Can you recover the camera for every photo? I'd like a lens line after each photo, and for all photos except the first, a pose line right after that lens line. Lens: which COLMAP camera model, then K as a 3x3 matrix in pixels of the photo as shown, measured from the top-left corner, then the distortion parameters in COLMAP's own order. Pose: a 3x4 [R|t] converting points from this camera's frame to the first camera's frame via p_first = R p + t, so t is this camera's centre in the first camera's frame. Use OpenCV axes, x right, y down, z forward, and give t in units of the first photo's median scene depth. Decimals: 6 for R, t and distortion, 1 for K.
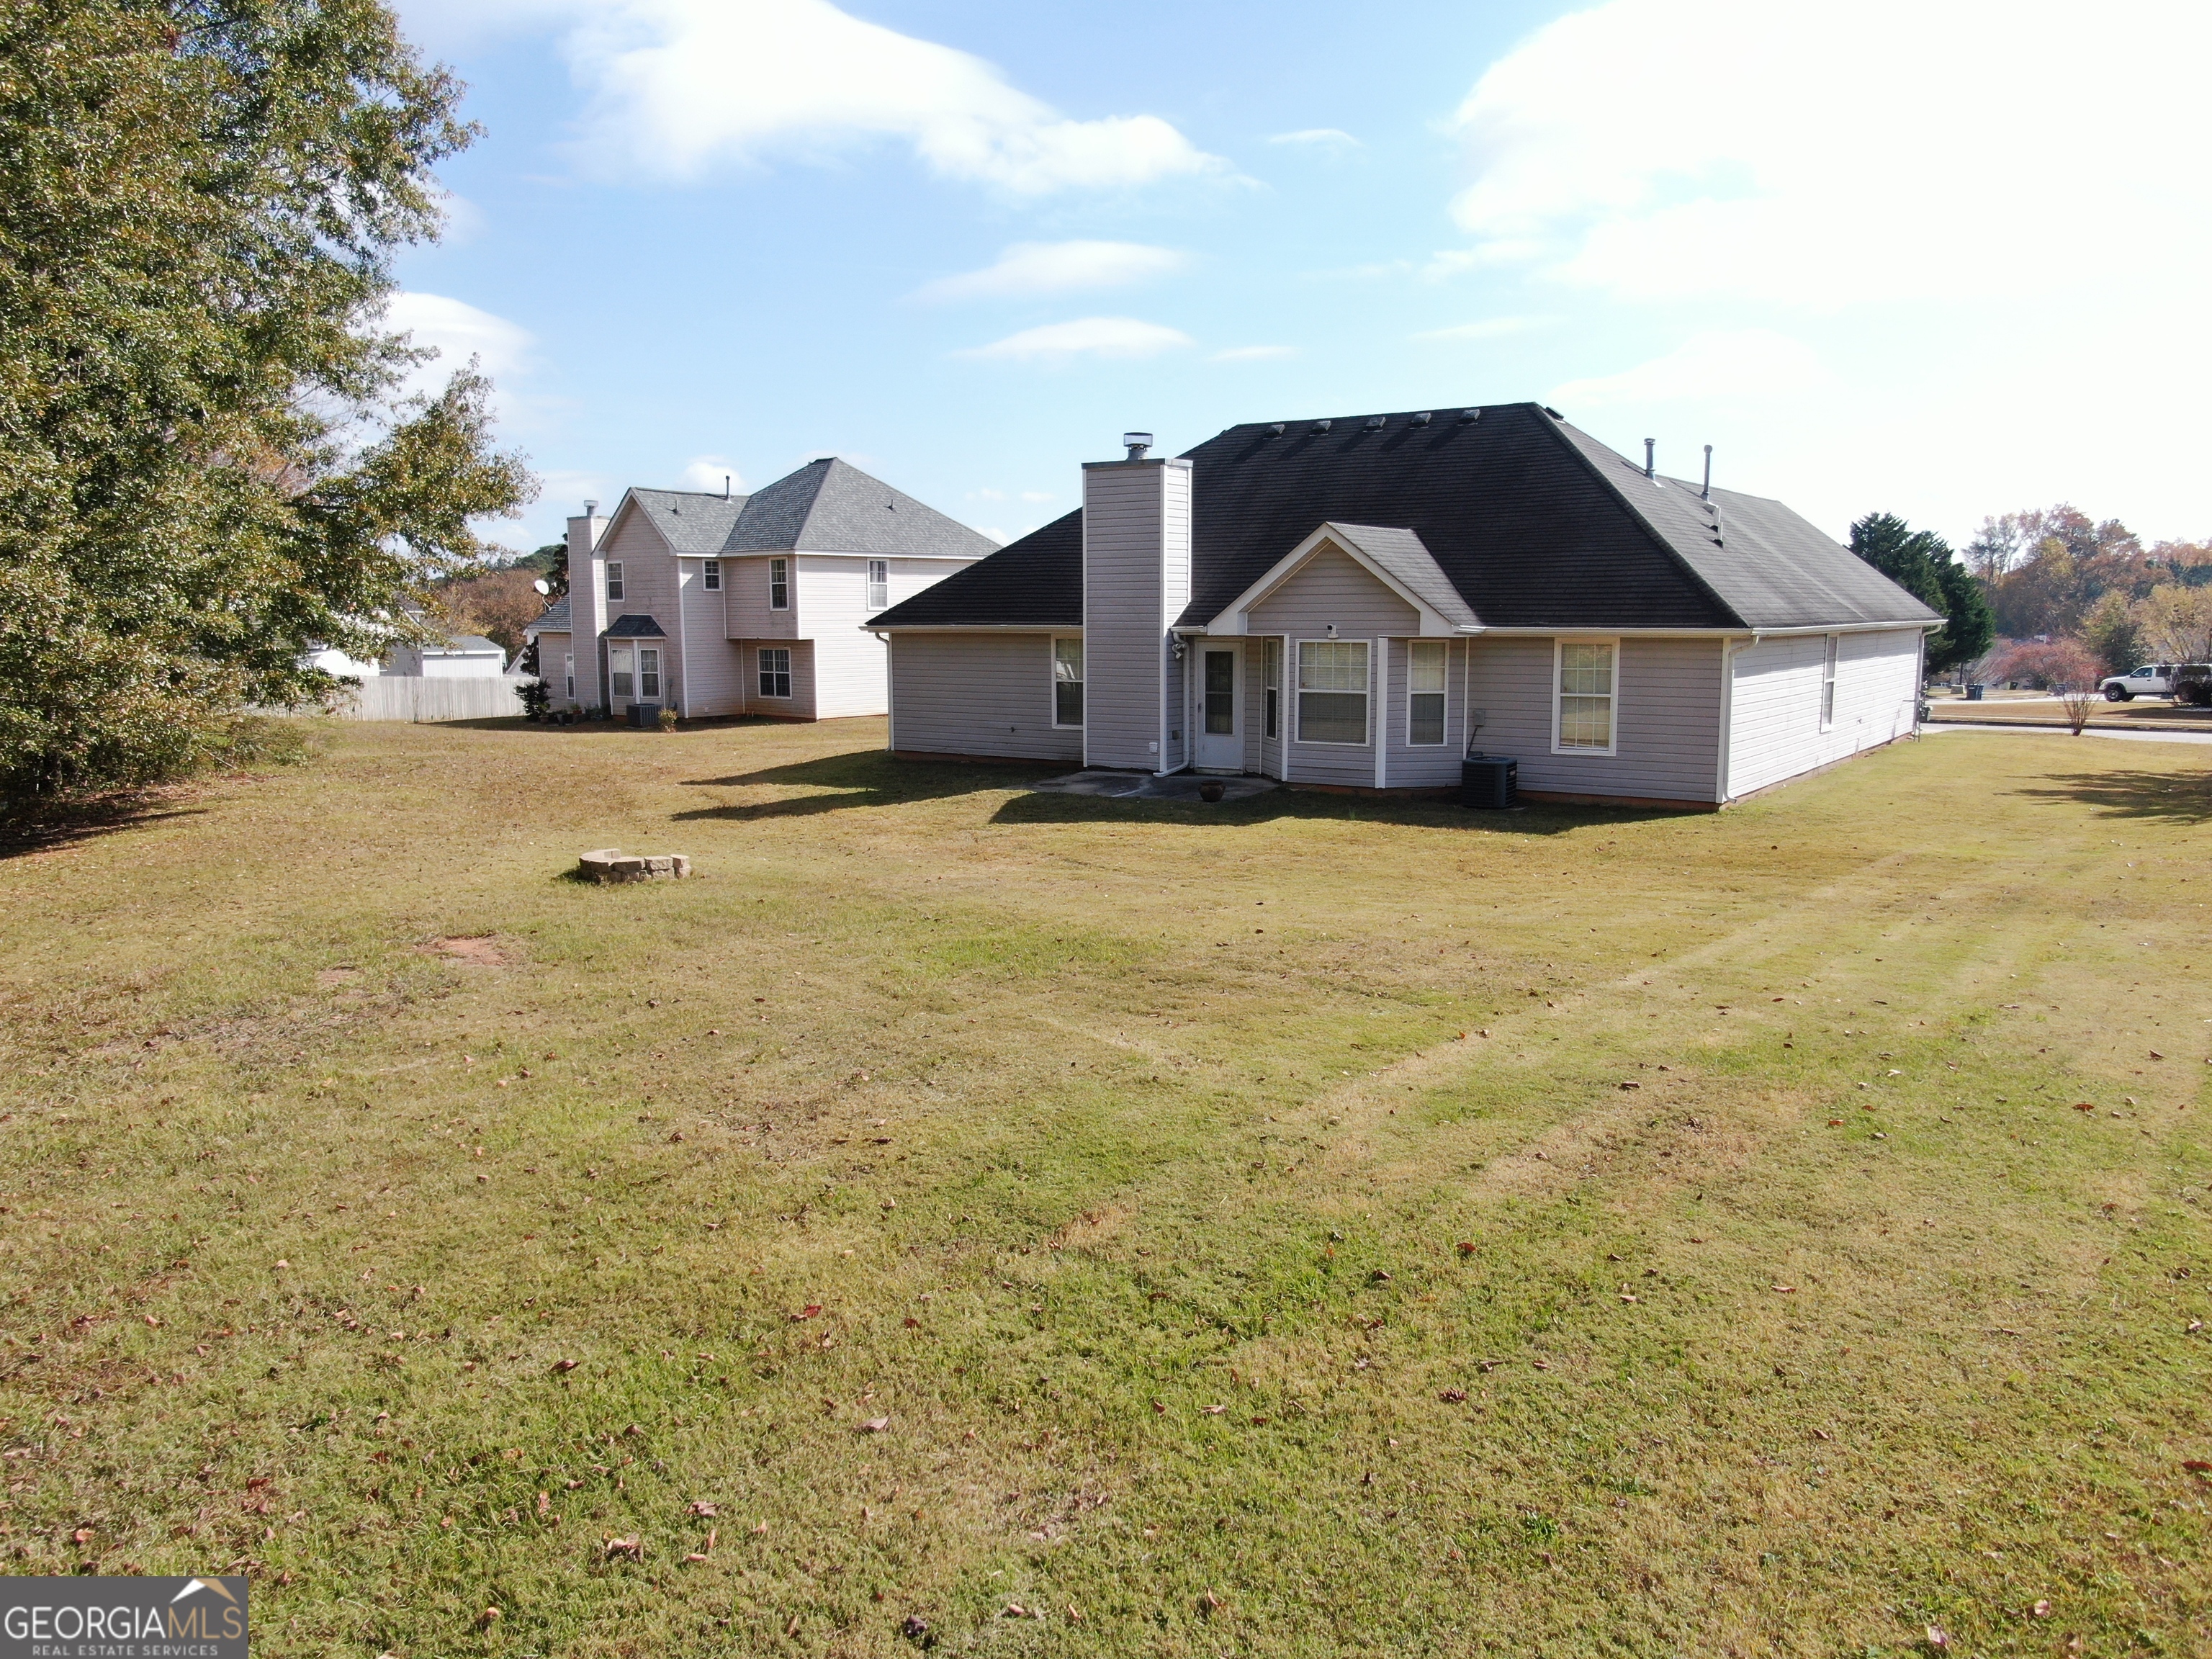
lens RADIAL K [[1581.8, 0, 1106.0], [0, 1581.8, 829.5], [0, 0, 1]] dist [-0.005664, -0.000600]
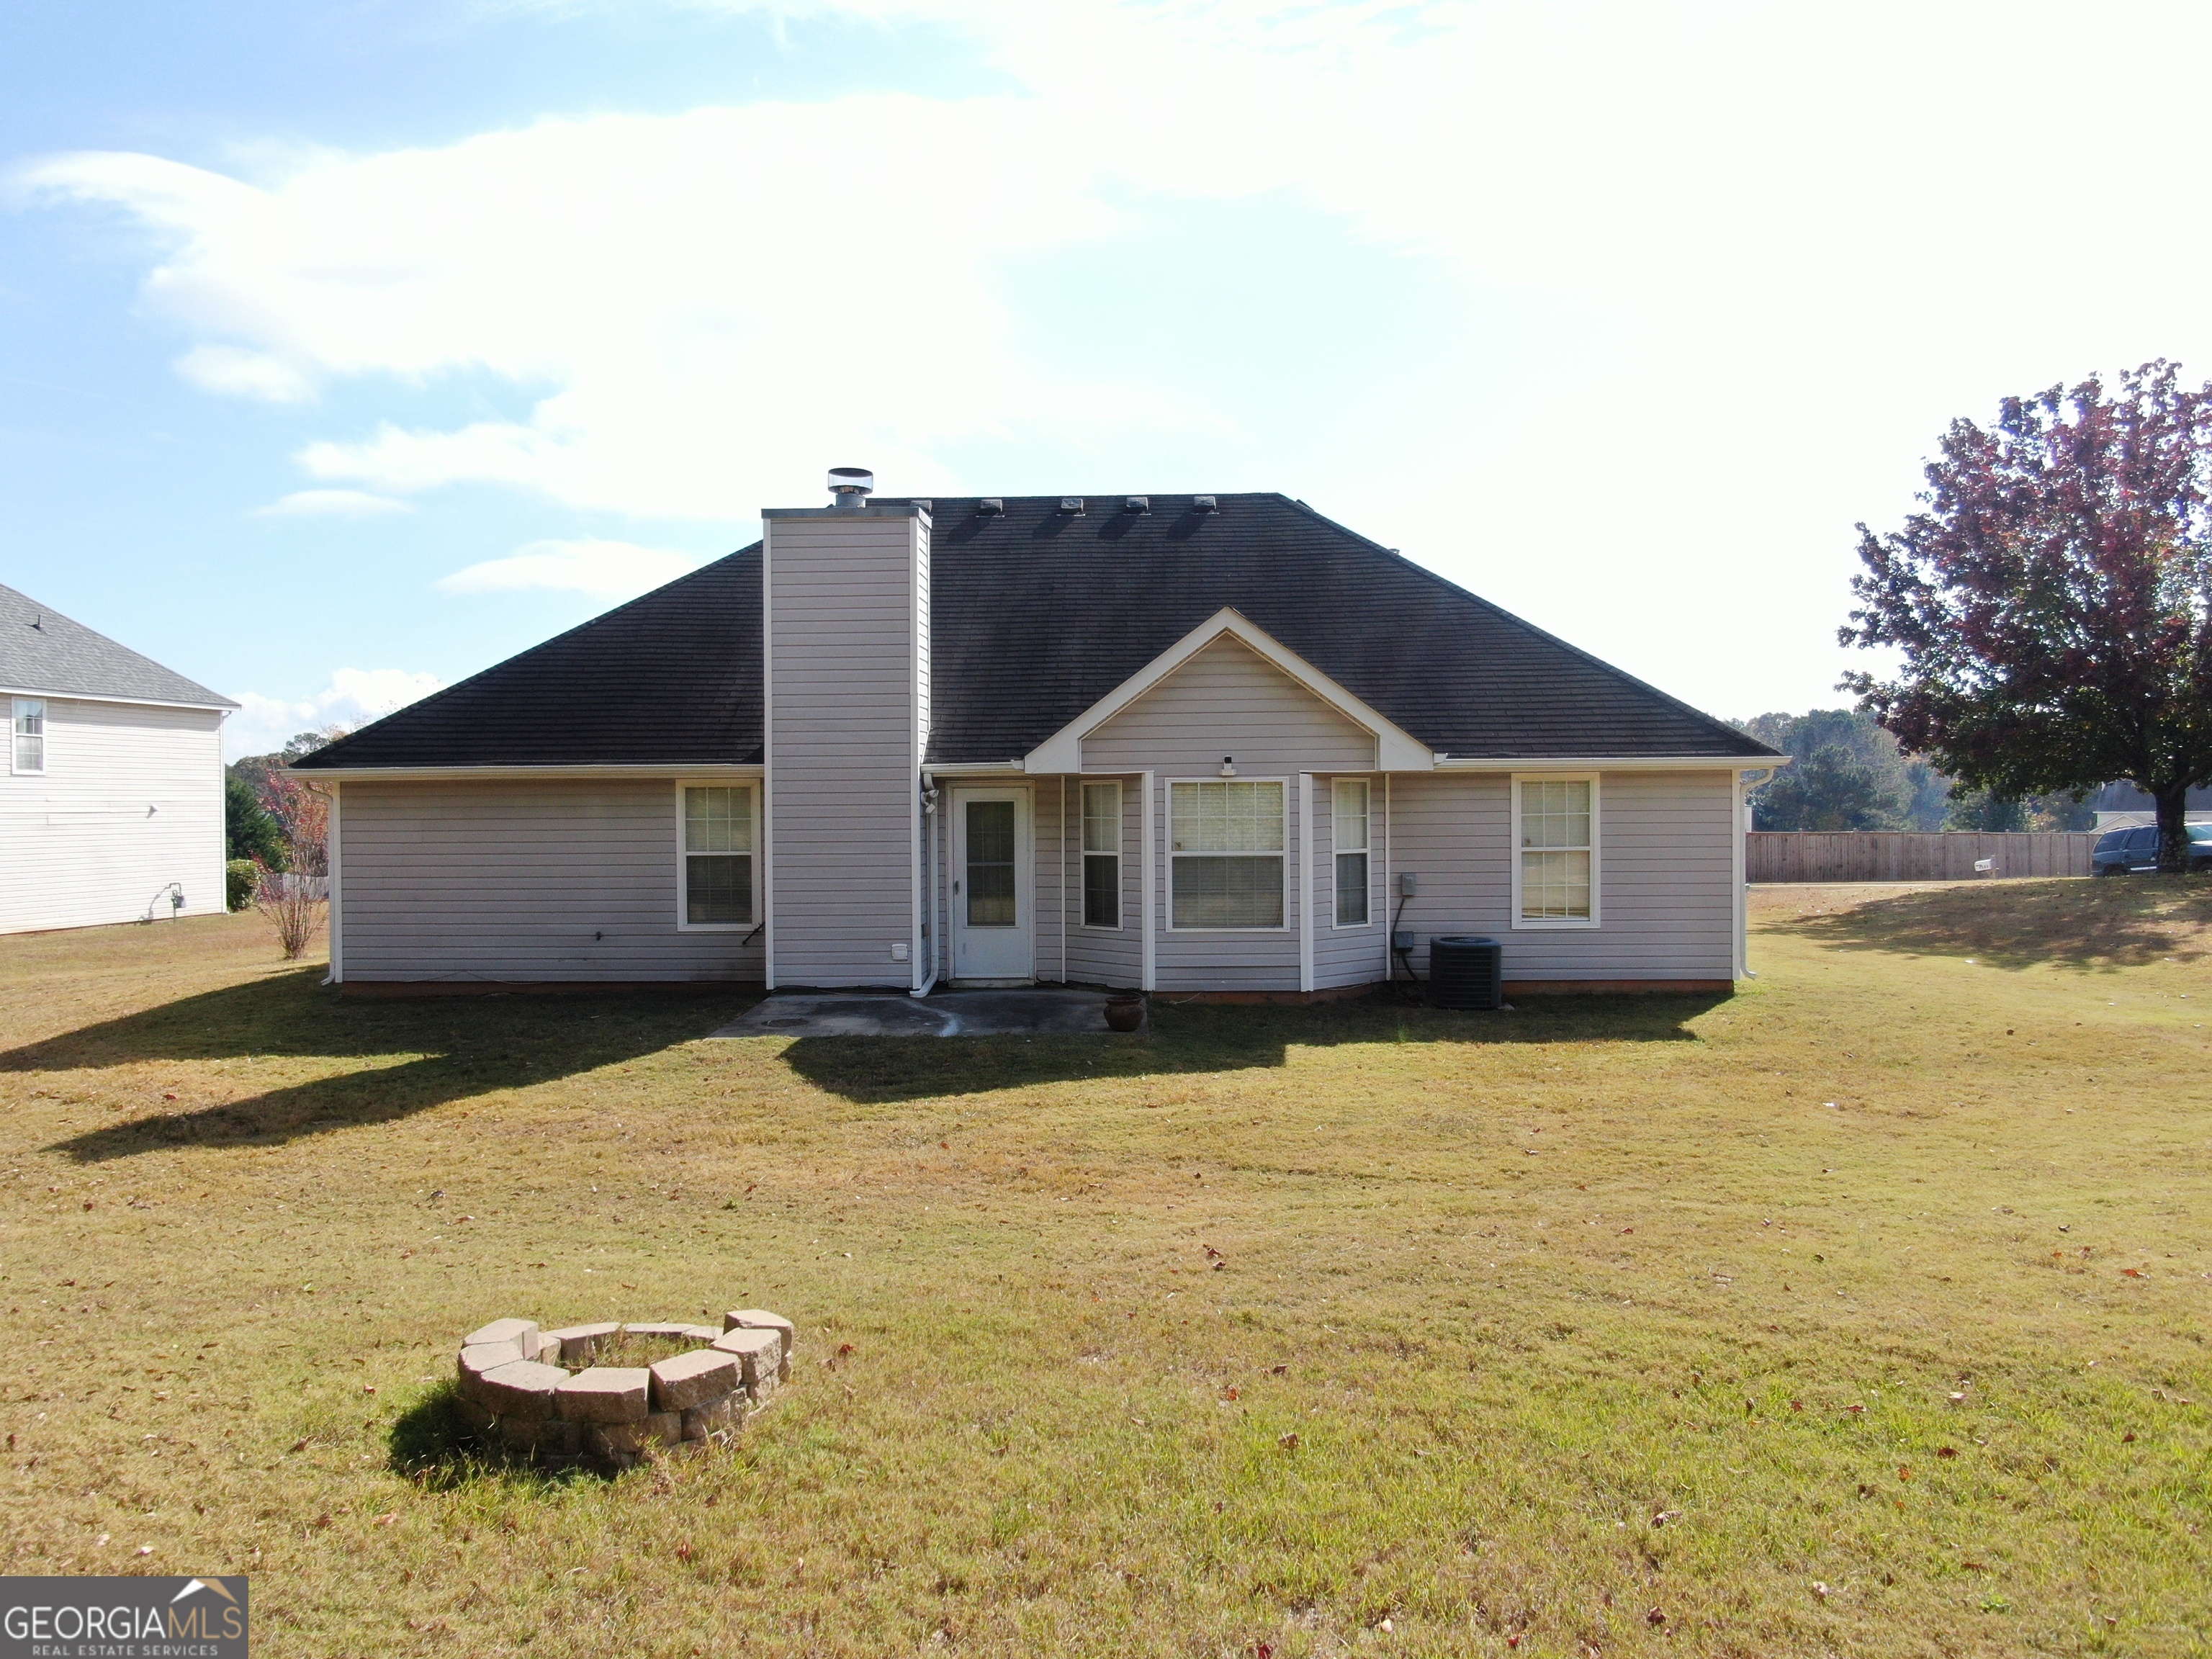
lens RADIAL K [[1597.2, 0, 1106.0], [0, 1597.2, 829.5], [0, 0, 1]] dist [0.051888, -0.000315]
pose [[0.848841, -0.010019, 0.528554, -0.258947], [0.076137, 0.991714, -0.103475, -0.029959], [-0.523137, 0.128077, 0.842570, 0.440796]]
